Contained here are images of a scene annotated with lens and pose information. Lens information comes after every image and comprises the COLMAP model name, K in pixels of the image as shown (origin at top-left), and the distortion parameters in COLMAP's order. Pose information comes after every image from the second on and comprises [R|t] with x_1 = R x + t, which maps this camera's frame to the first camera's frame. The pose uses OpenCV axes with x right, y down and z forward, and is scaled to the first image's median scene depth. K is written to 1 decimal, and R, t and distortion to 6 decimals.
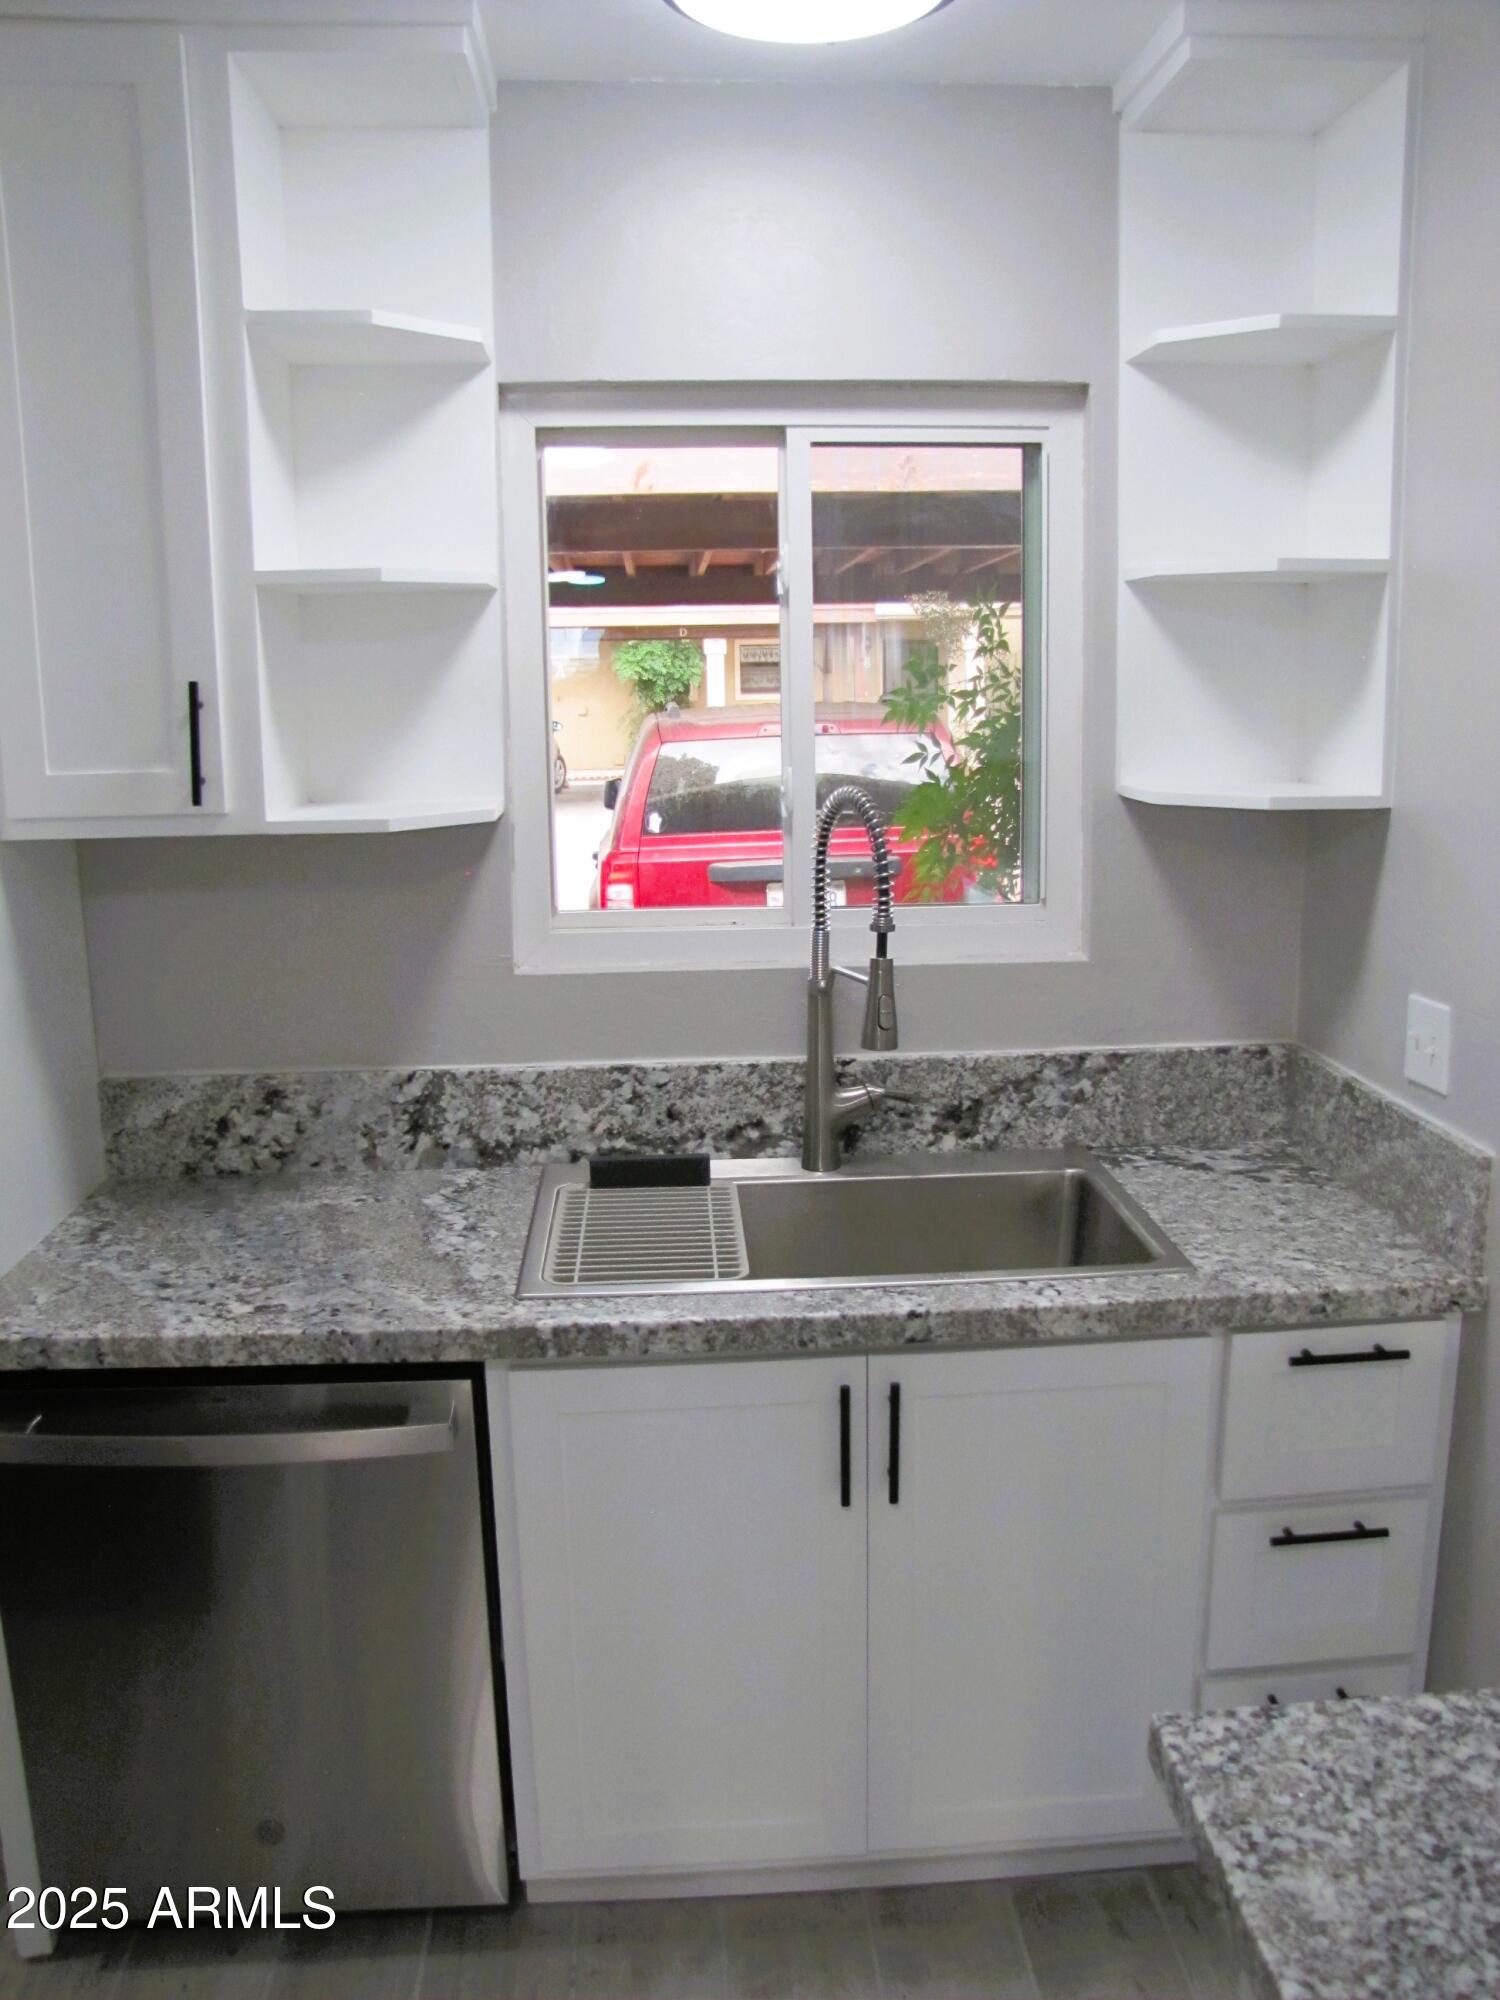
lens RADIAL K [[1685.4, 0, 757.5], [0, 1685.4, 1028.3], [0, 0, 1]] dist [-0.184594, 0.163049]
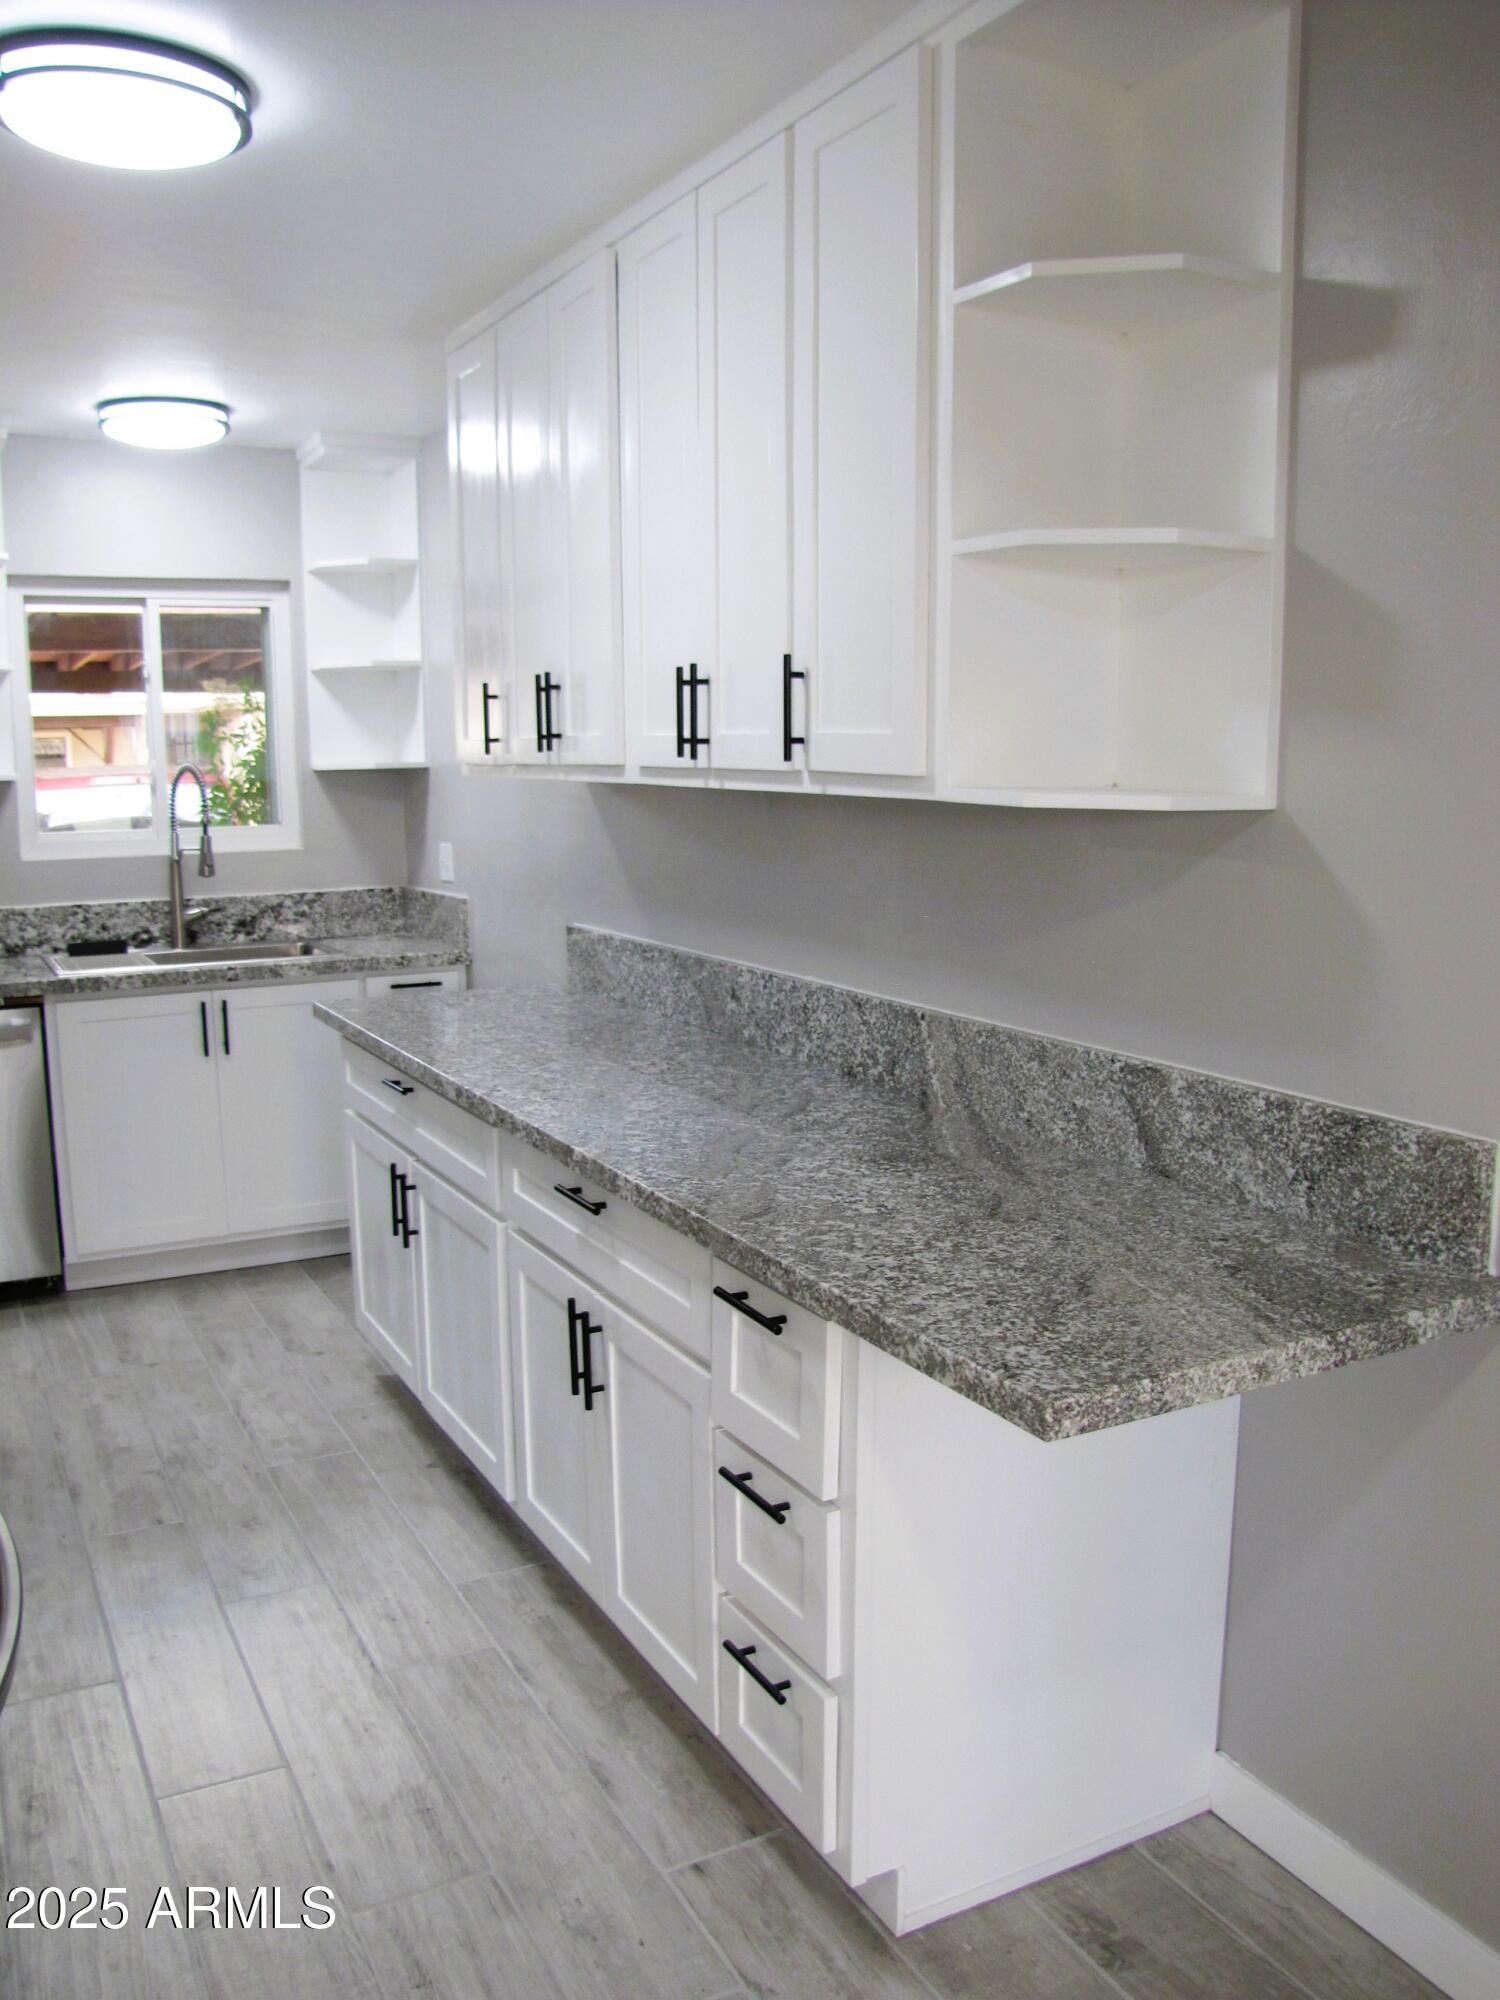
lens RADIAL K [[1685.4, 0, 766.4], [0, 1685.4, 1028.6], [0, 0, 1]] dist [-0.184594, 0.163049]
pose [[0.910135, -0.059289, 0.410047, -0.145779], [0.082224, 0.995870, -0.038509, 0.322350], [-0.406070, 0.068764, 0.911251, -1.159344]]
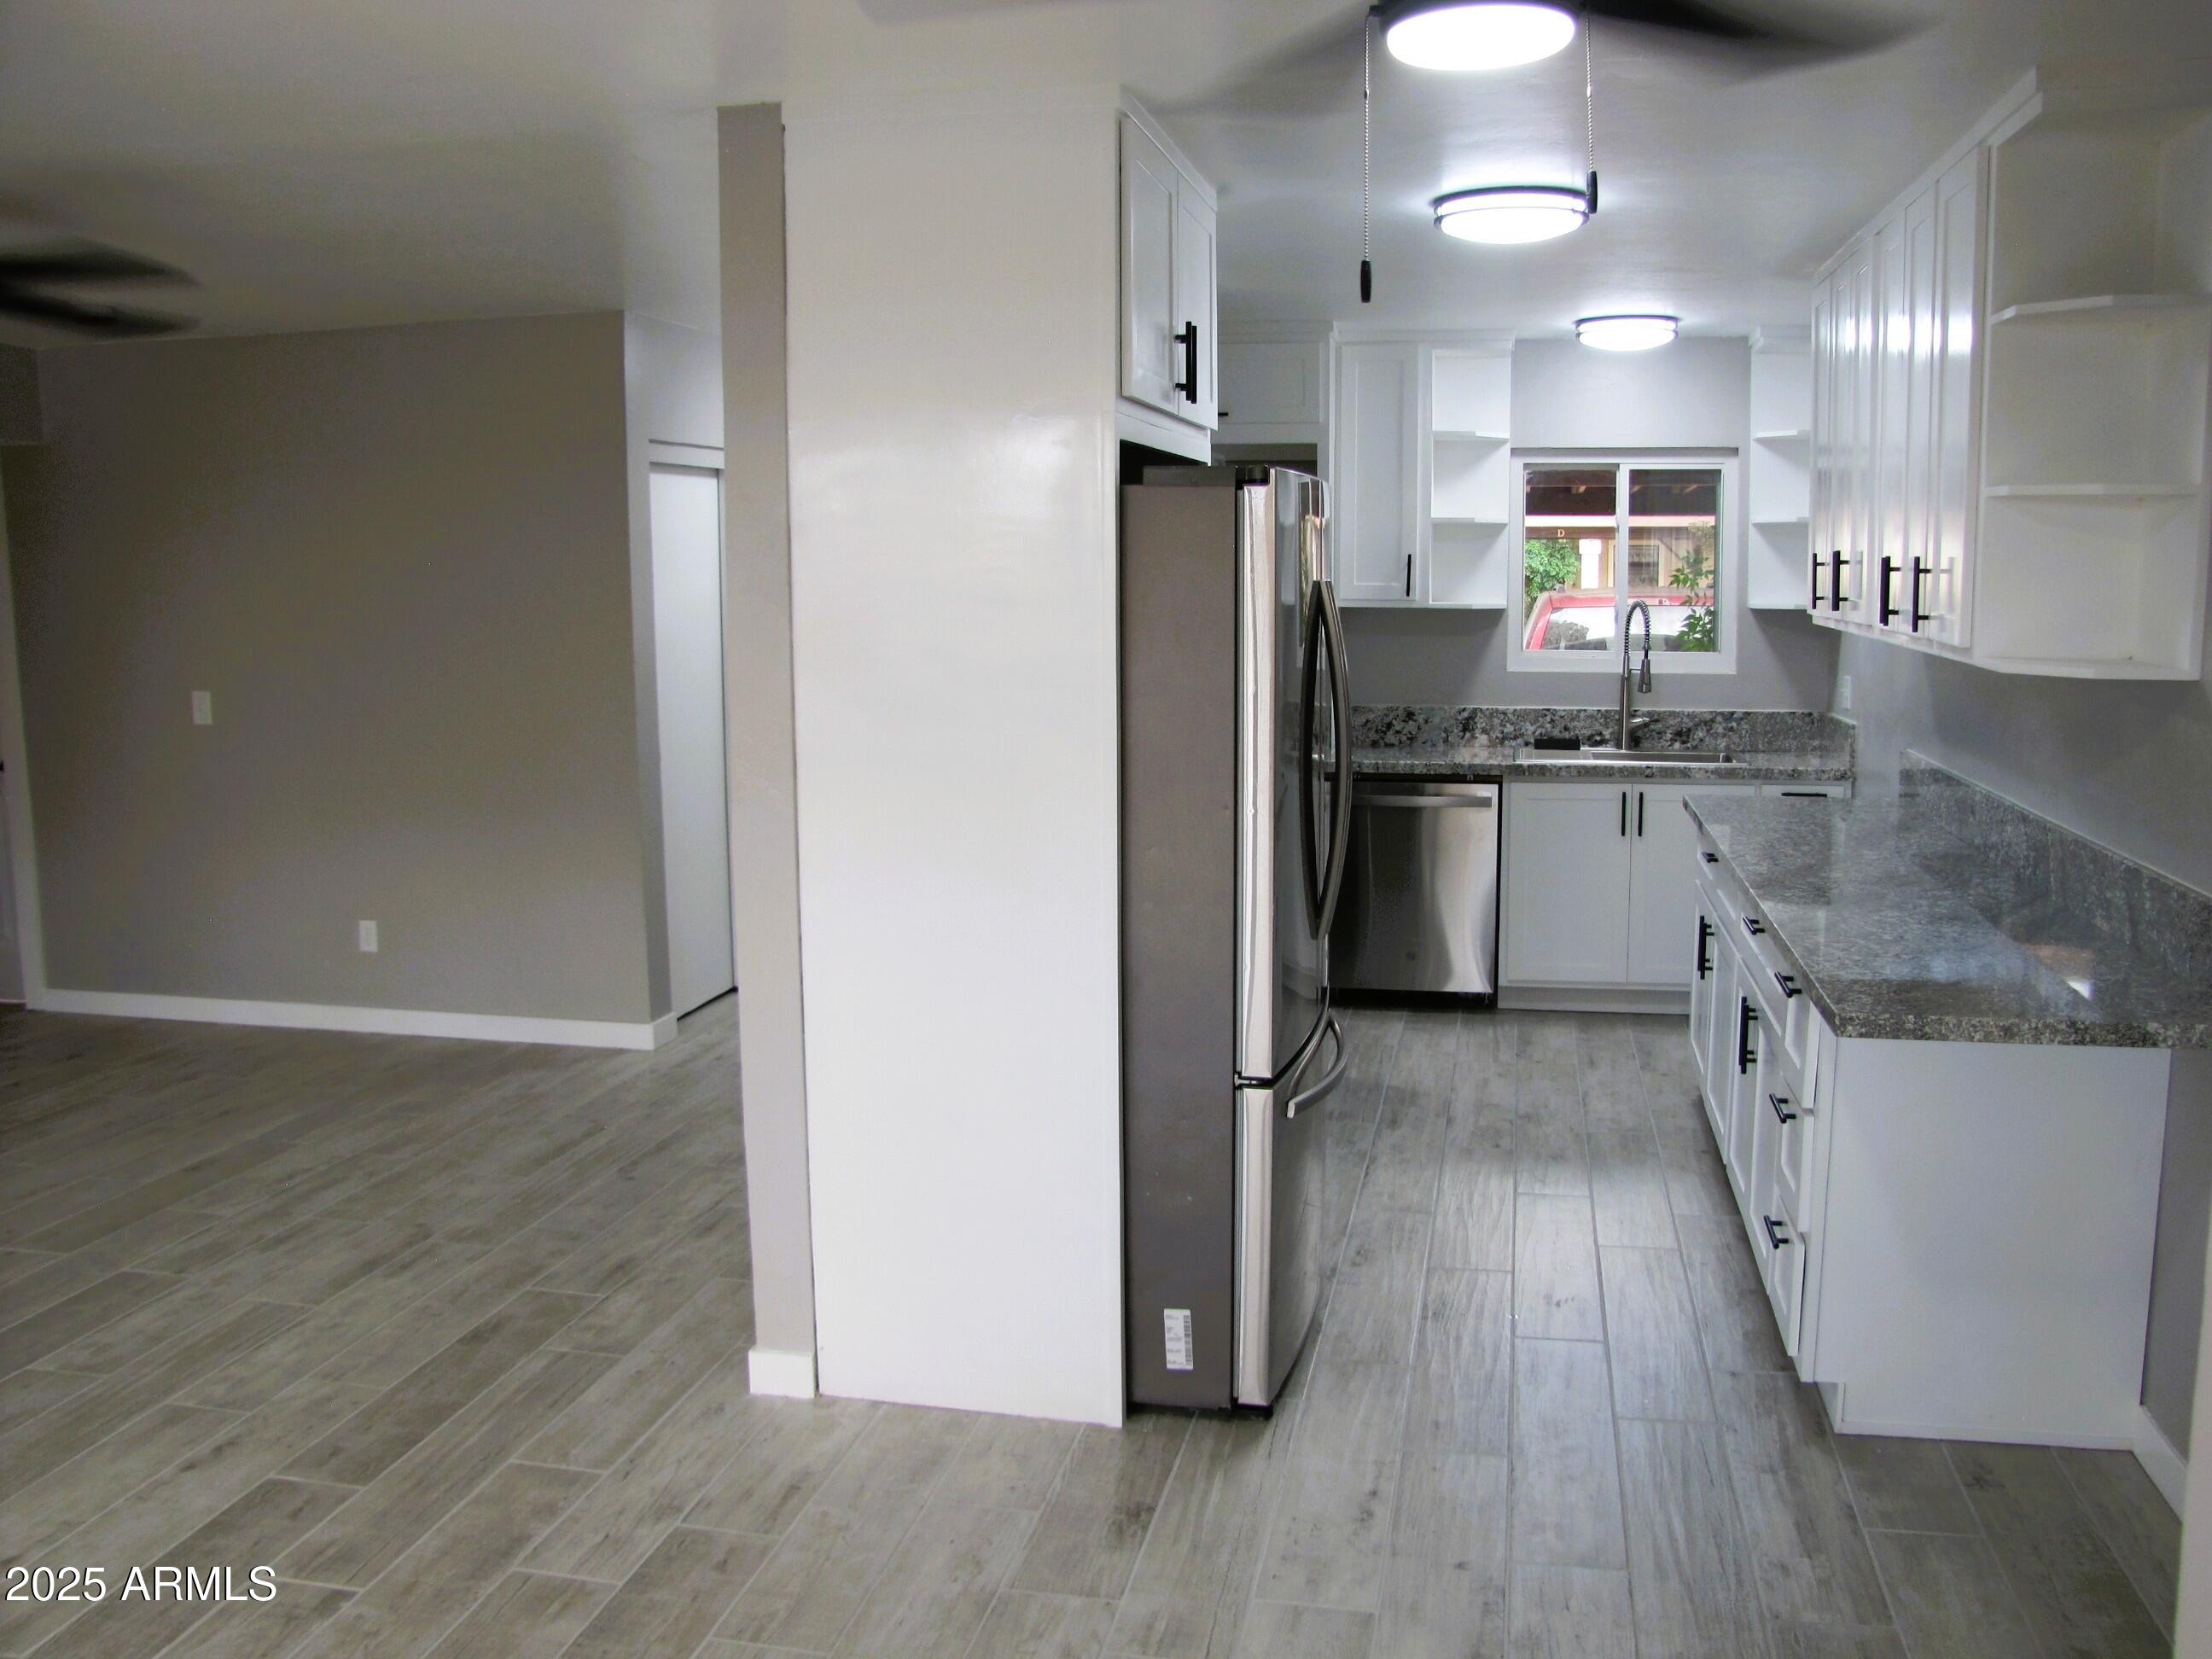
lens RADIAL K [[1864.1, 0, 1145.3], [0, 1864.1, 811.9], [0, 0, 1]] dist [-0.184594, 0.163049]
pose [[0.966452, 0.042189, -0.253357, 0.047783], [-0.062499, 0.995397, -0.072655, 0.426331], [0.249126, 0.086052, 0.964641, -1.870227]]
